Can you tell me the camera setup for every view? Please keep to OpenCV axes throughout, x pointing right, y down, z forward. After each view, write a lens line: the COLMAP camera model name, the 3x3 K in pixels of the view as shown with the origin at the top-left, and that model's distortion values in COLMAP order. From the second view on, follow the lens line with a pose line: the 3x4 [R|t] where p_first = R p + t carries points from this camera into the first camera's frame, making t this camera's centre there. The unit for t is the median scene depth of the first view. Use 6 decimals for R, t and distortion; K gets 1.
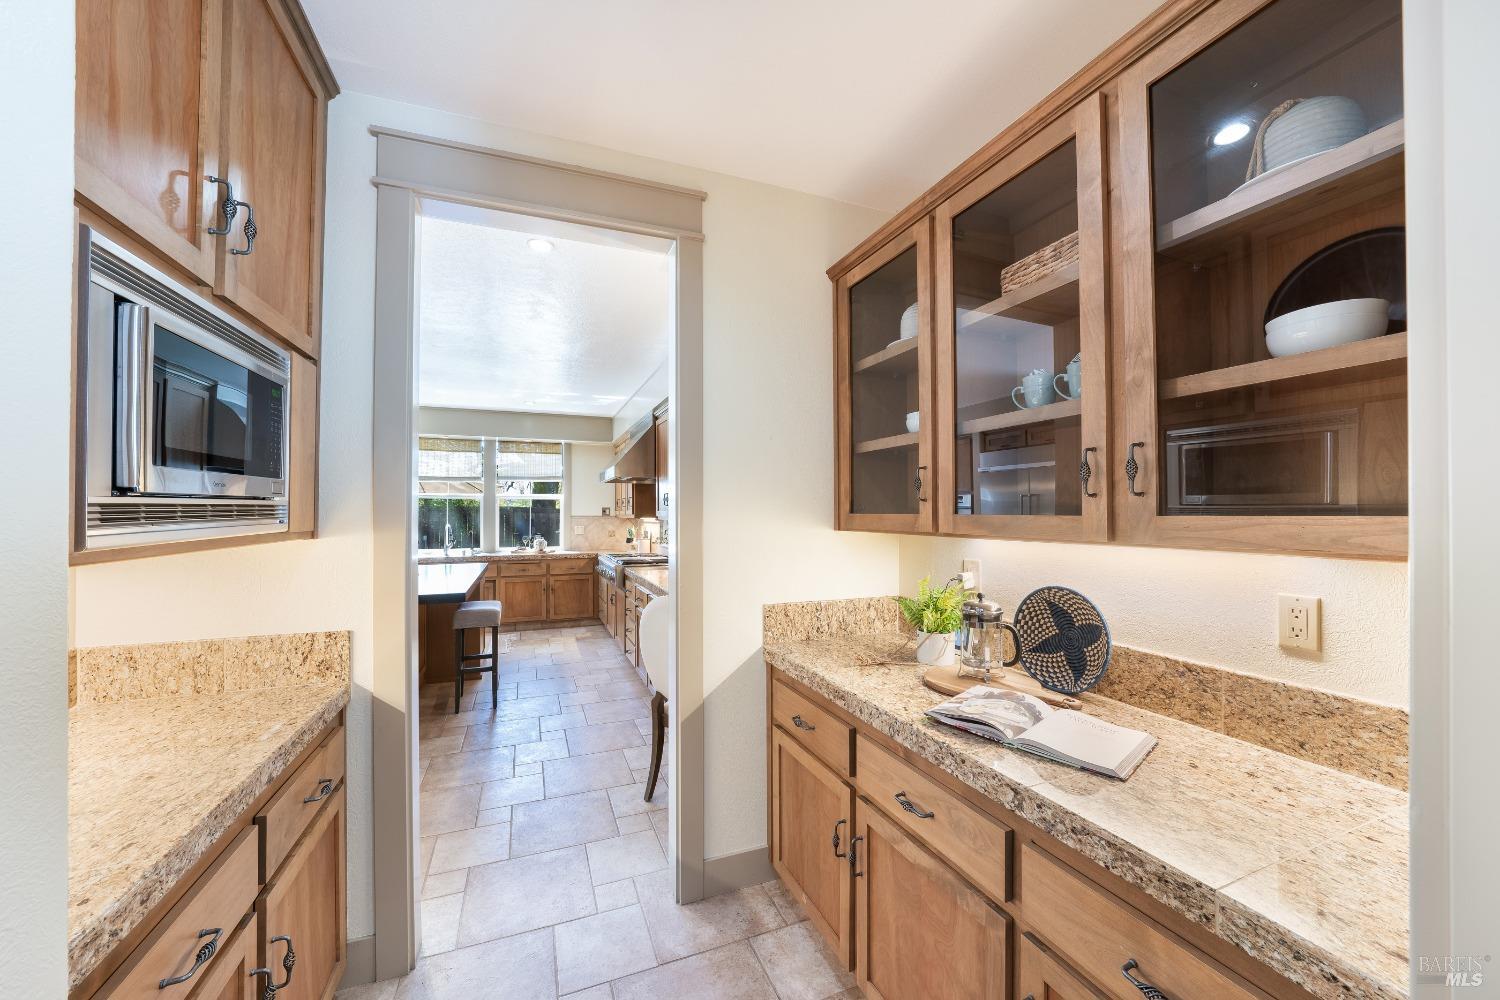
lens RADIAL K [[539.8, 0, 738.9], [0, 539.8, 503.7], [0, 0, 1]] dist [-0.013606, 0.000020]
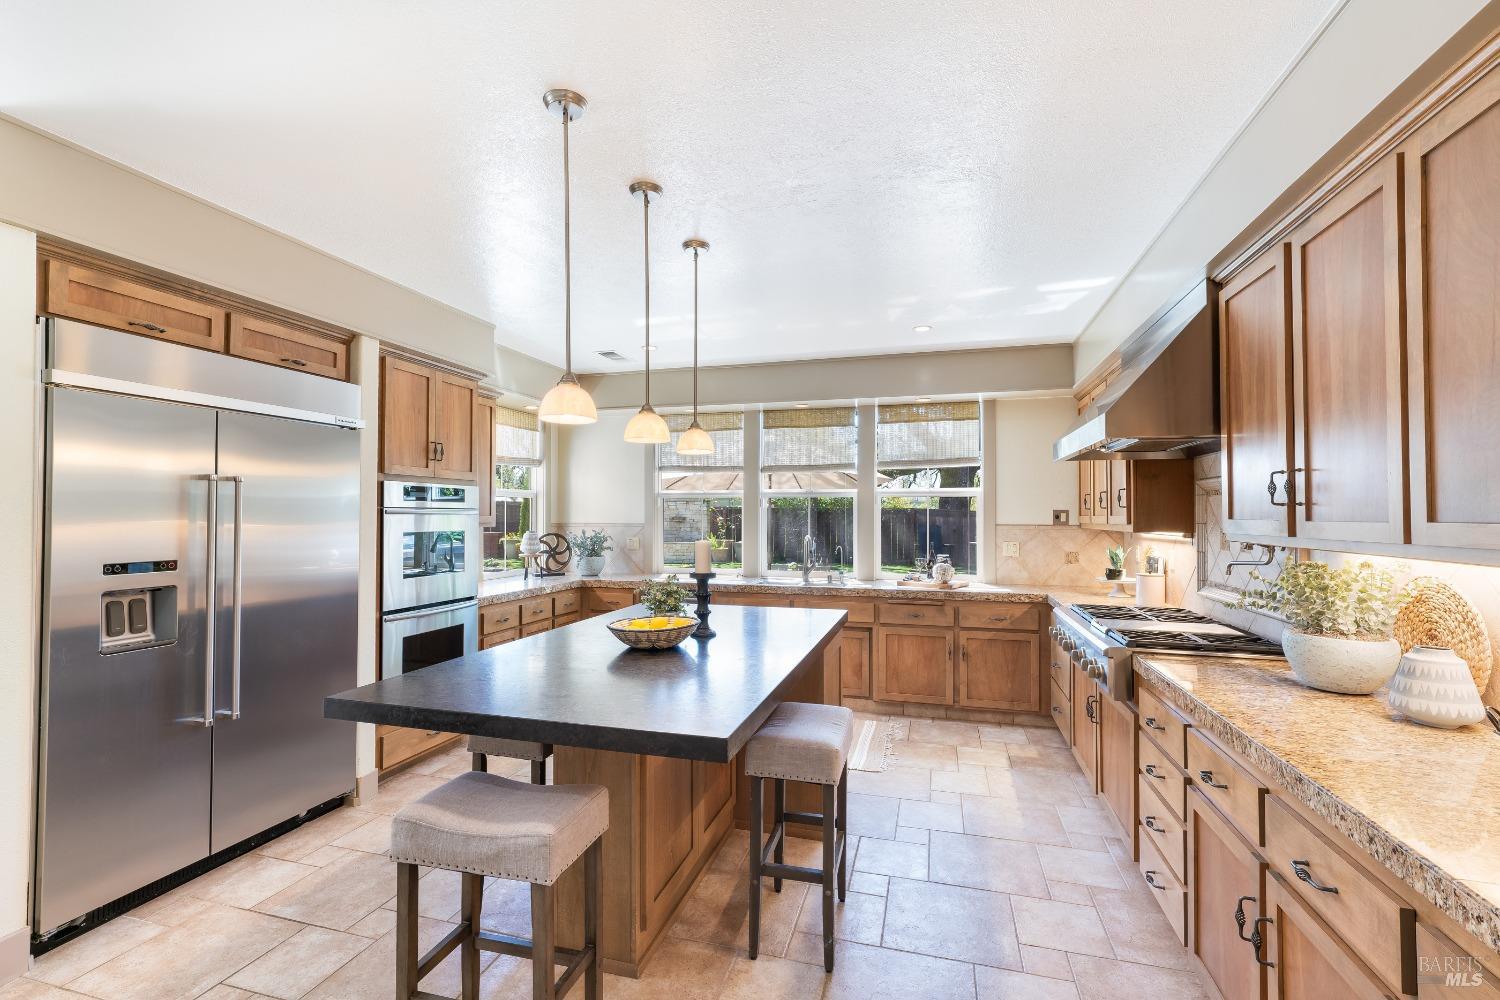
lens RADIAL K [[657.5, 0, 750.0], [0, 657.5, 500.0], [0, 0, 1]] dist [-0.002127, -0.000102]
pose [[0.794476, -0.007899, -0.607244, -0.102135], [0.004337, 0.999964, -0.007332, 0.000782], [0.607280, 0.003192, 0.794482, 0.308083]]
